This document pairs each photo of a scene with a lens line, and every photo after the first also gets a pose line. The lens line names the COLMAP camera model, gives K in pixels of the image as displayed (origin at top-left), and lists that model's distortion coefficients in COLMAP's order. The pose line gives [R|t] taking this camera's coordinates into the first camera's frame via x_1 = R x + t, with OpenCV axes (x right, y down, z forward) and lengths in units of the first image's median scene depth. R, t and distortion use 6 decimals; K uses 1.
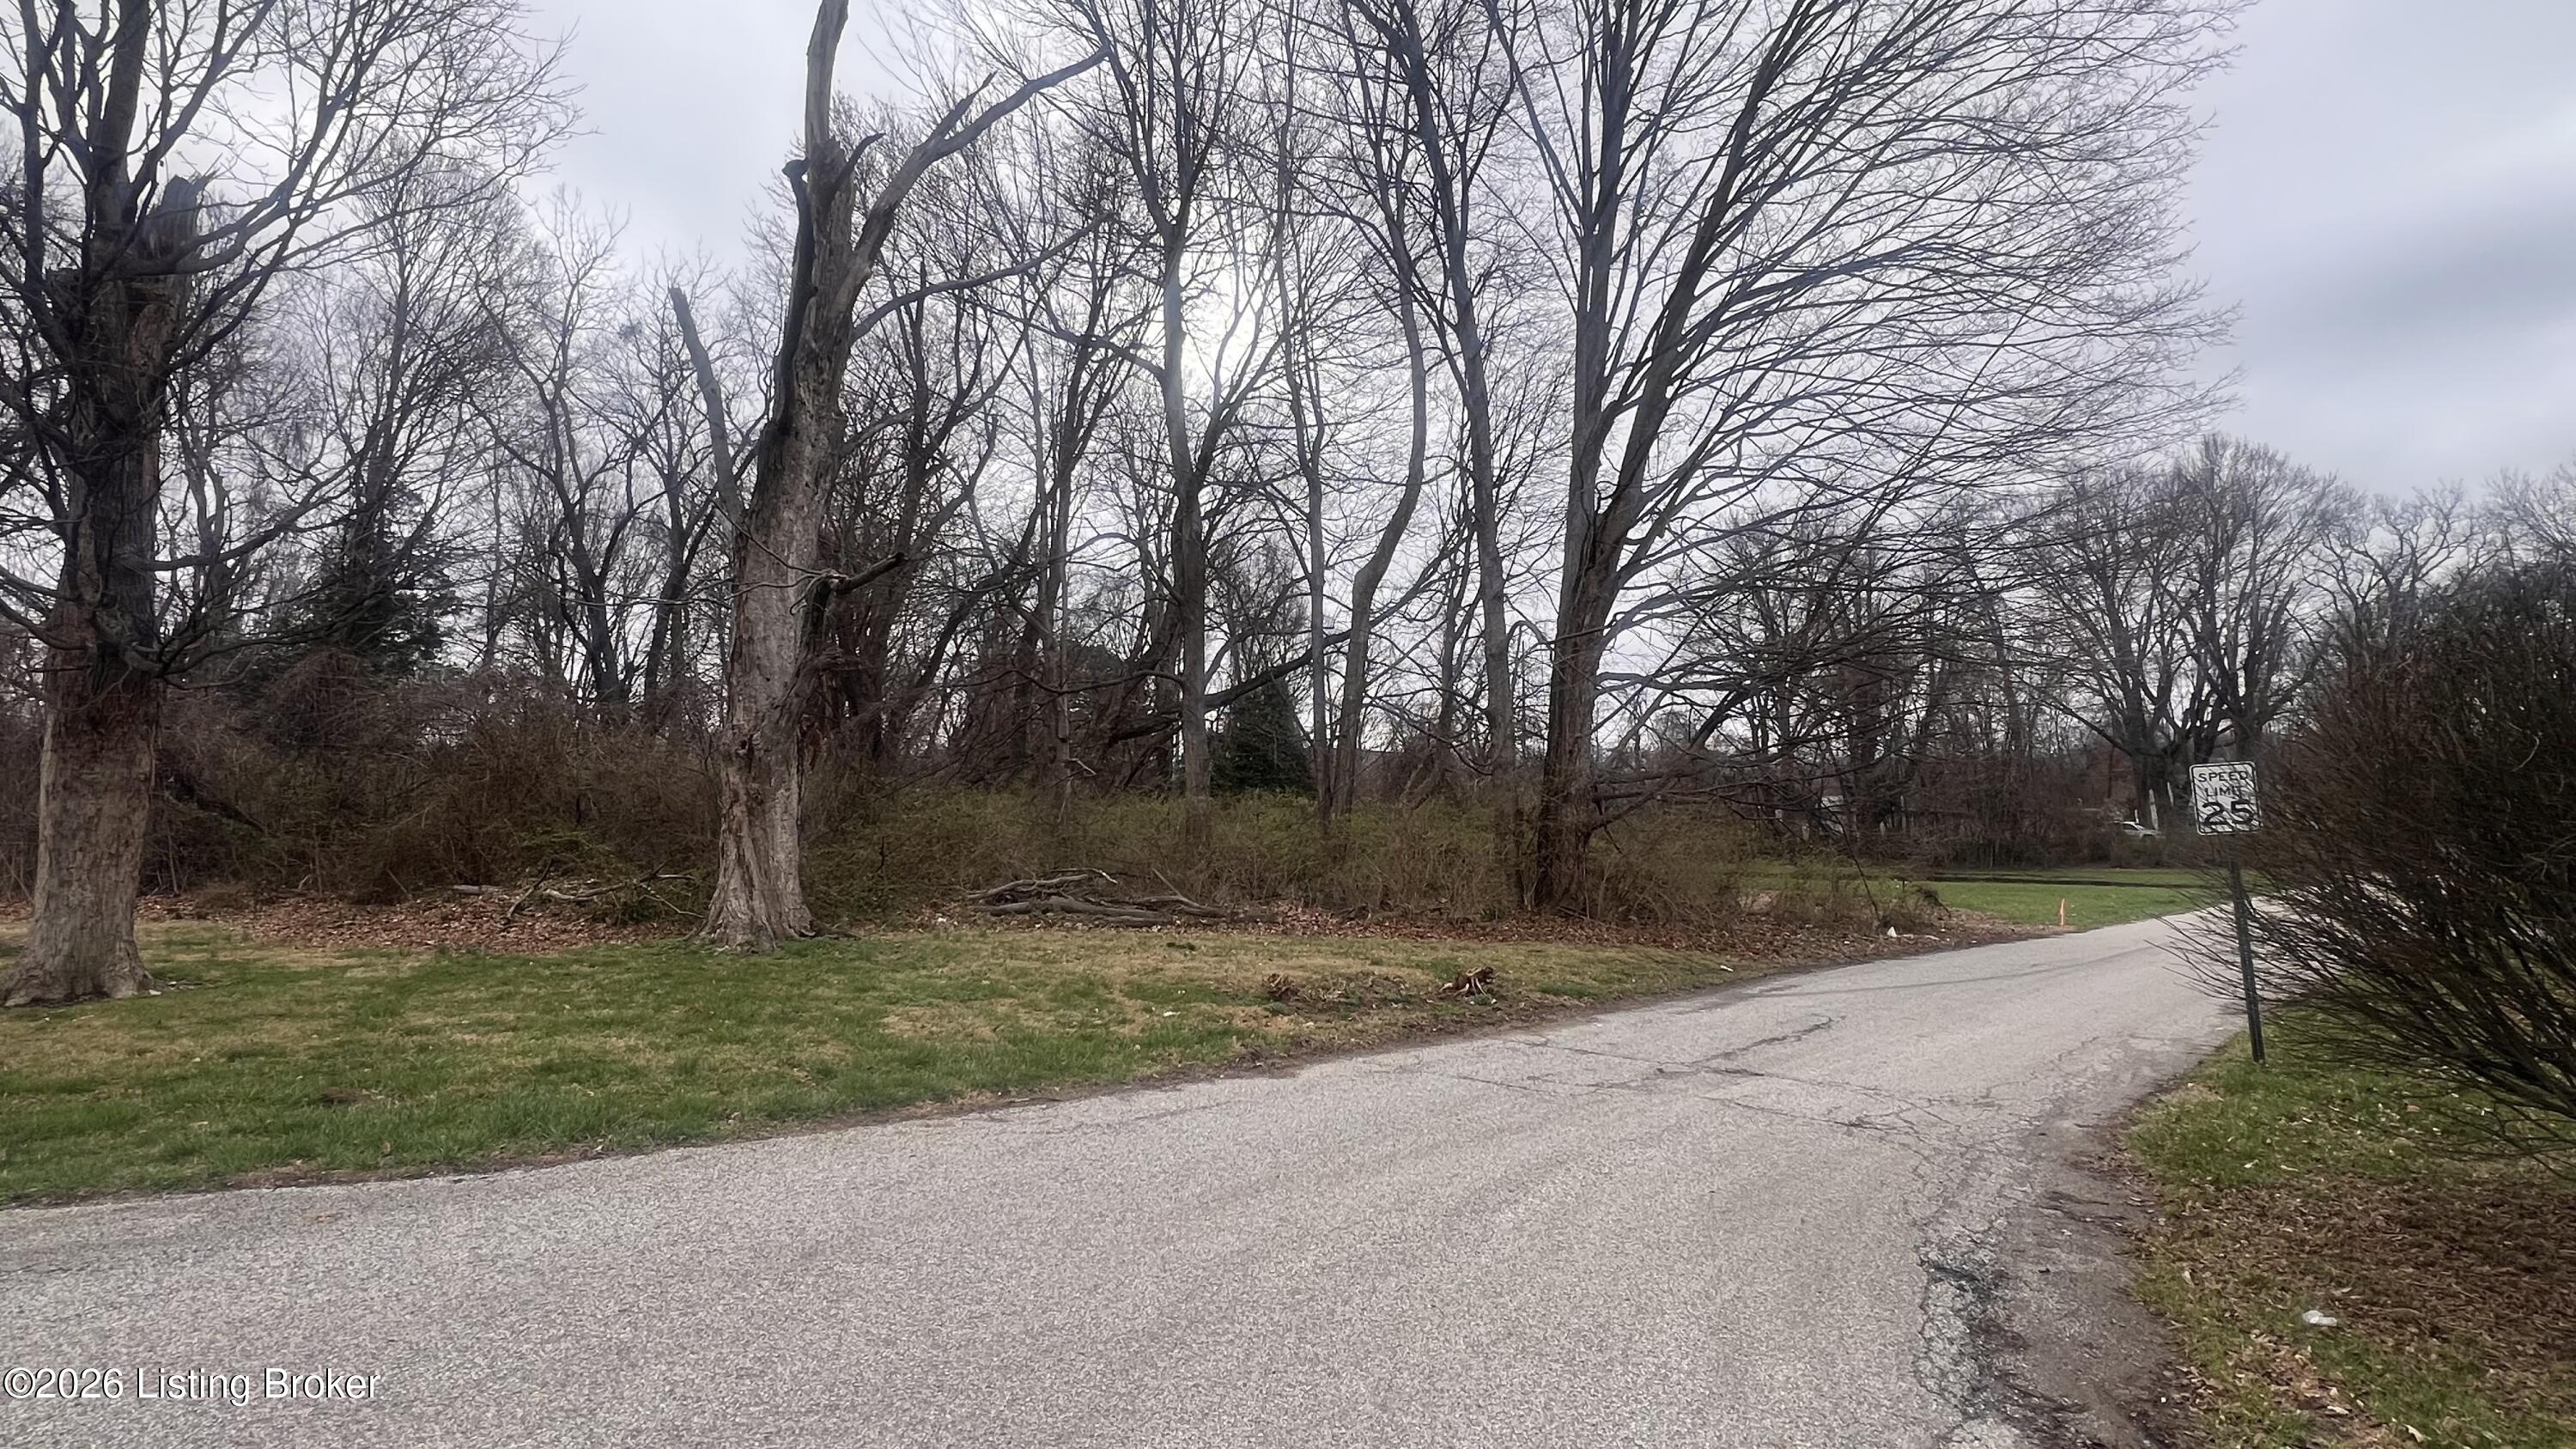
lens RADIAL K [[1264.9, 0, 1286.1], [0, 1264.9, 718.5], [0, 0, 1]] dist [0.002676, 0.000366]
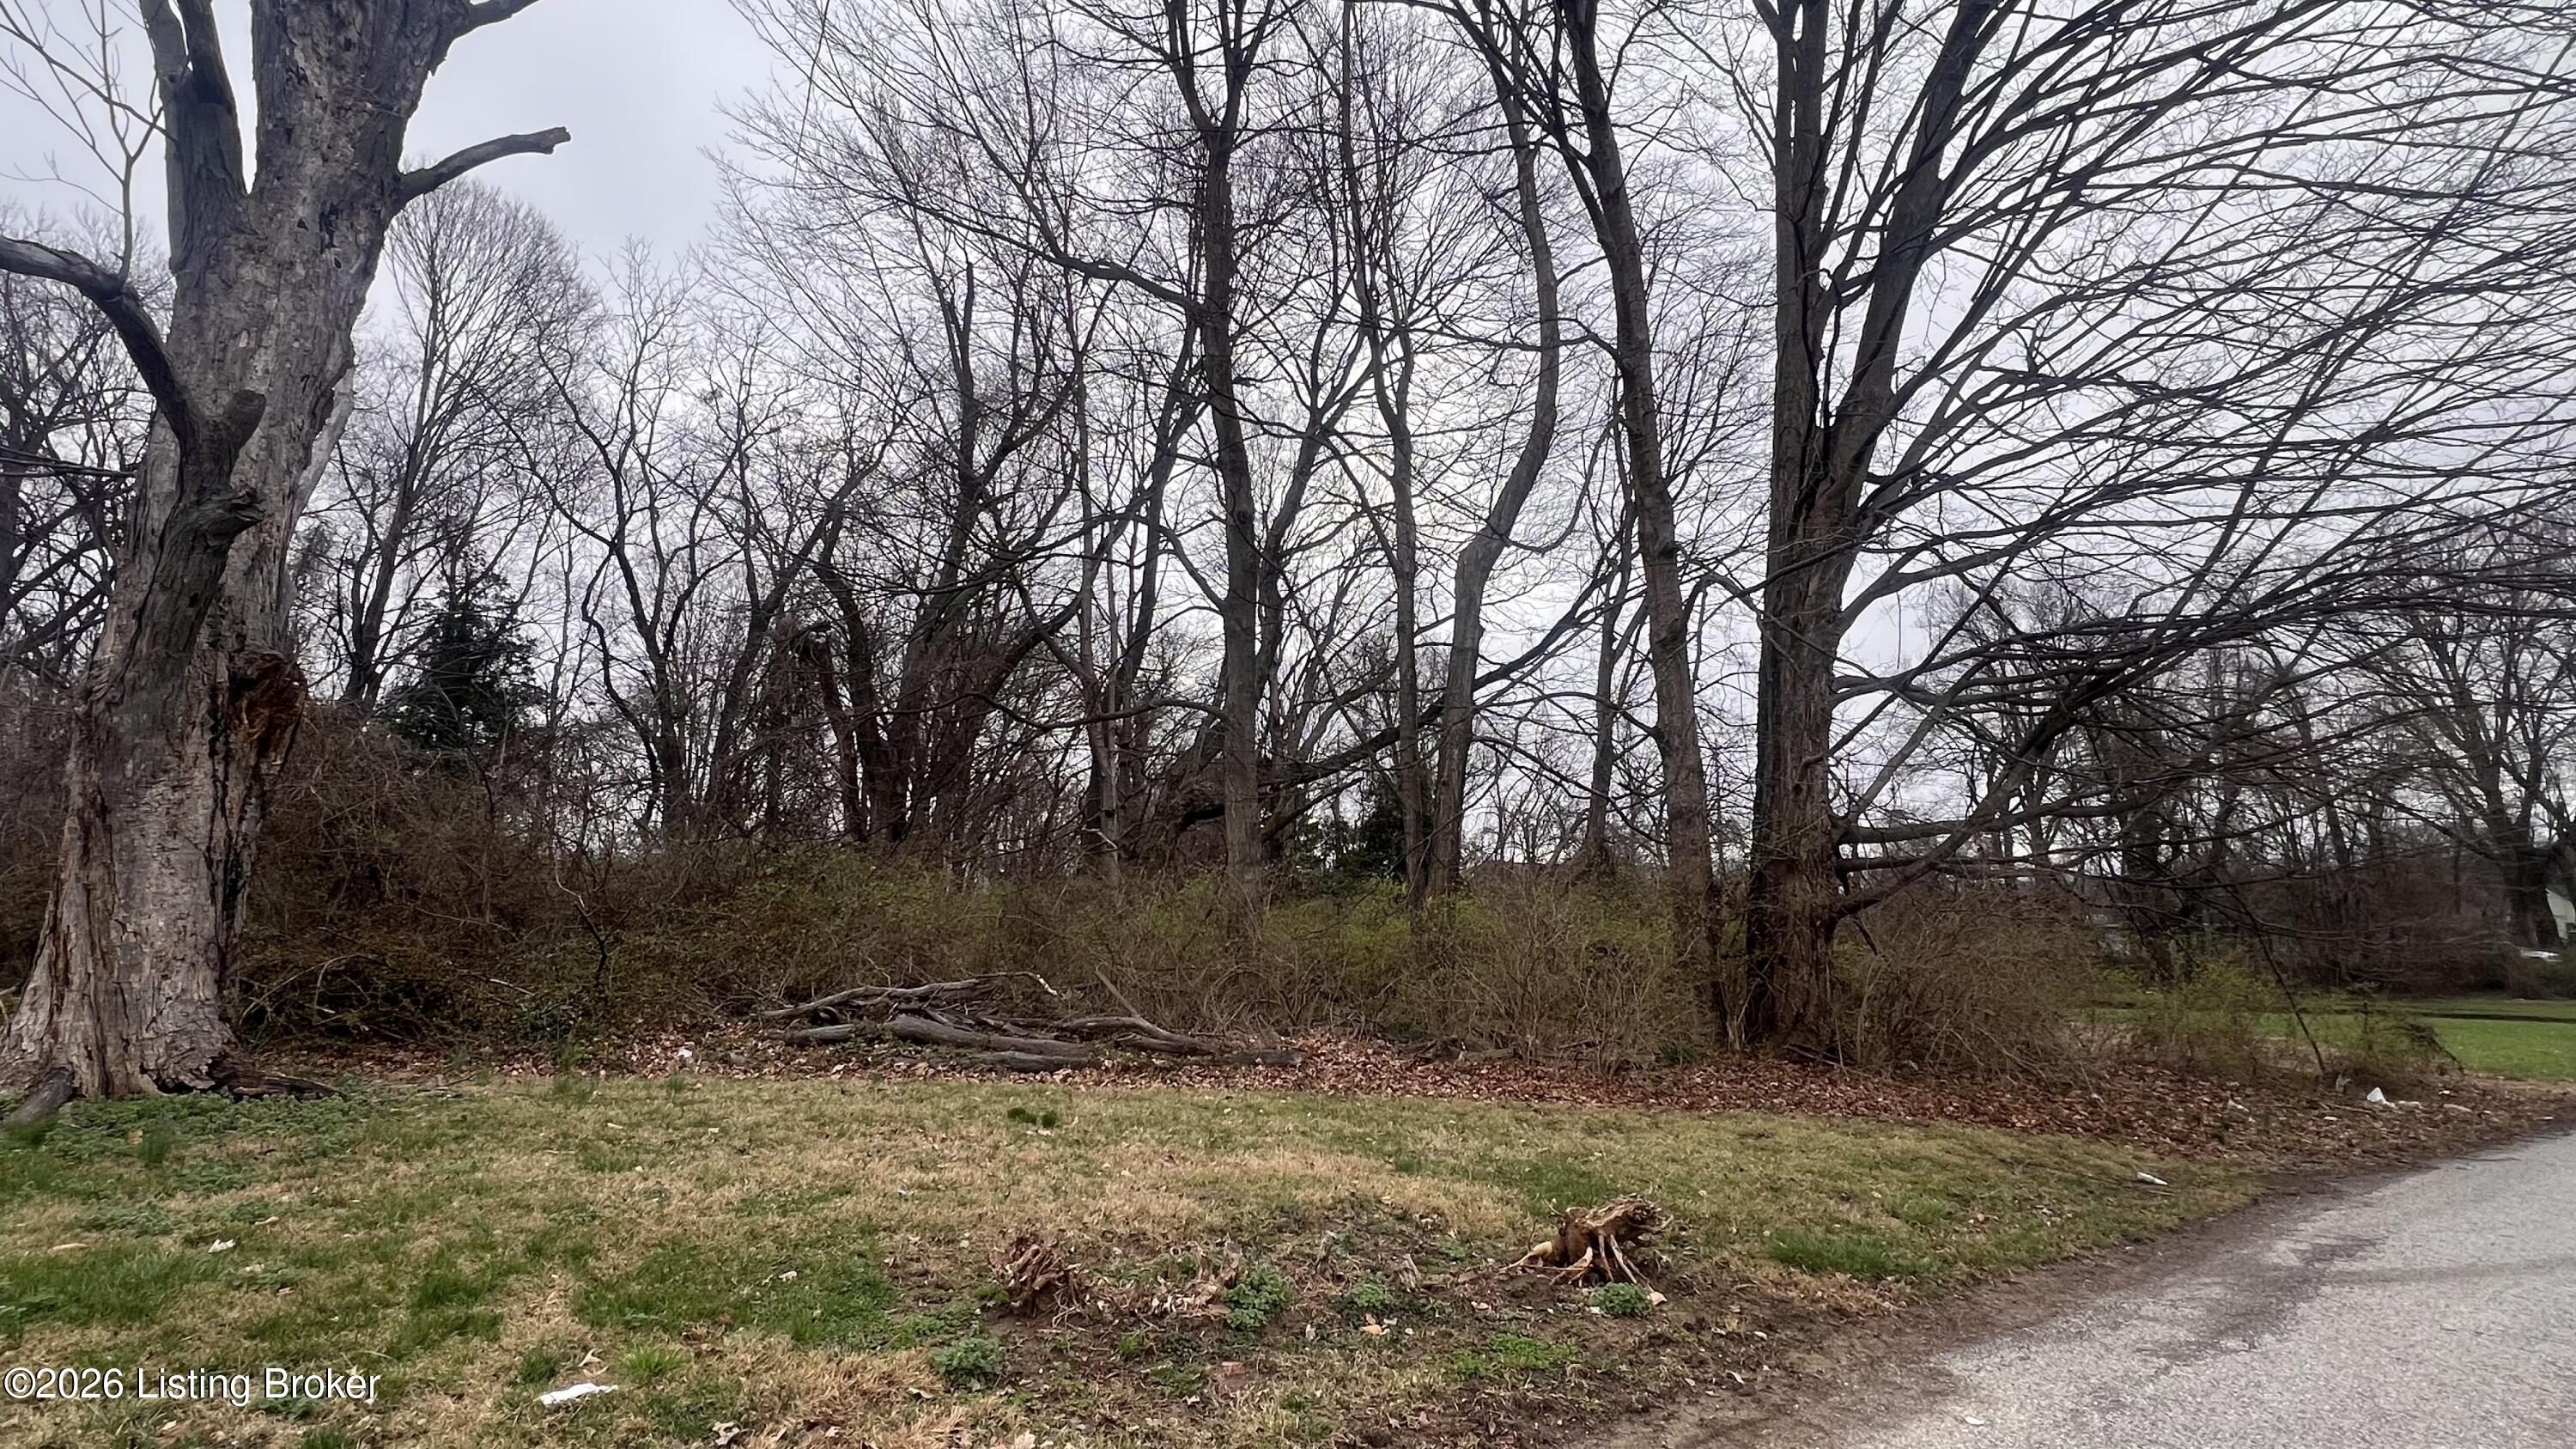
lens RADIAL K [[1264.9, 0, 1290.0], [0, 1264.9, 708.9], [0, 0, 1]] dist [0.002676, 0.000366]
pose [[0.990068, -0.020913, -0.139028, 0.082113], [0.006765, 0.994816, -0.101465, 0.059669], [0.140429, 0.099517, 0.985077, 0.431800]]
